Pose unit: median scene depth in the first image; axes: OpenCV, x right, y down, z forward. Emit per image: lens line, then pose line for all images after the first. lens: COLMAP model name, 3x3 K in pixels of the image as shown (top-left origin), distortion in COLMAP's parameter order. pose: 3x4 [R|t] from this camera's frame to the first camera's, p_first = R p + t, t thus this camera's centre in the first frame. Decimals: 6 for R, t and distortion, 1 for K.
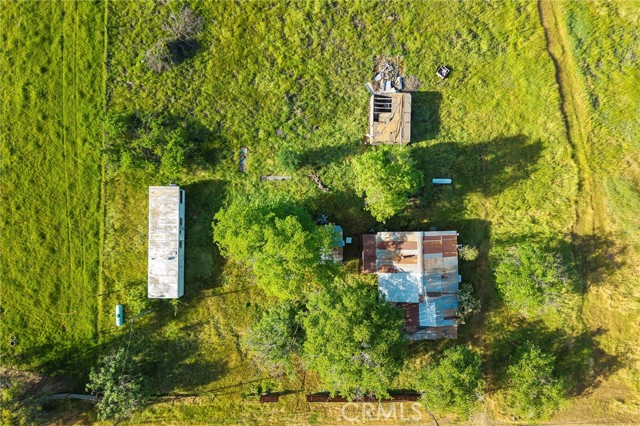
lens RADIAL K [[428.9, 0, 317.0], [0, 428.9, 213.5], [0, 0, 1]] dist [0.002738, -0.001238]
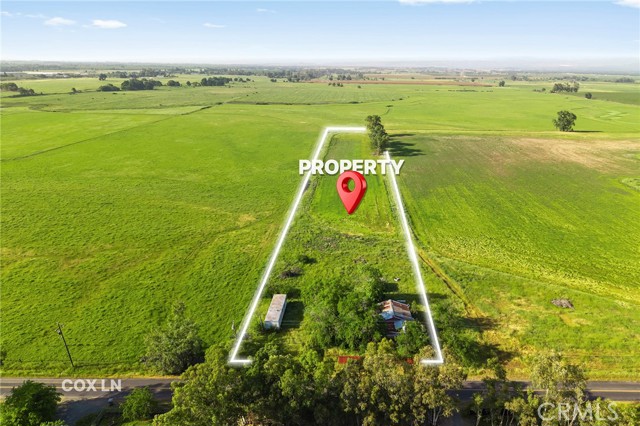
lens RADIAL K [[428.9, 0, 317.0], [0, 428.9, 213.5], [0, 0, 1]] dist [0.002738, -0.001238]
pose [[0.997328, -0.000134, -0.073048, 0.014464], [-0.069170, 0.319739, -0.944978, 1.916292], [0.023483, 0.947506, 0.318875, -0.158838]]
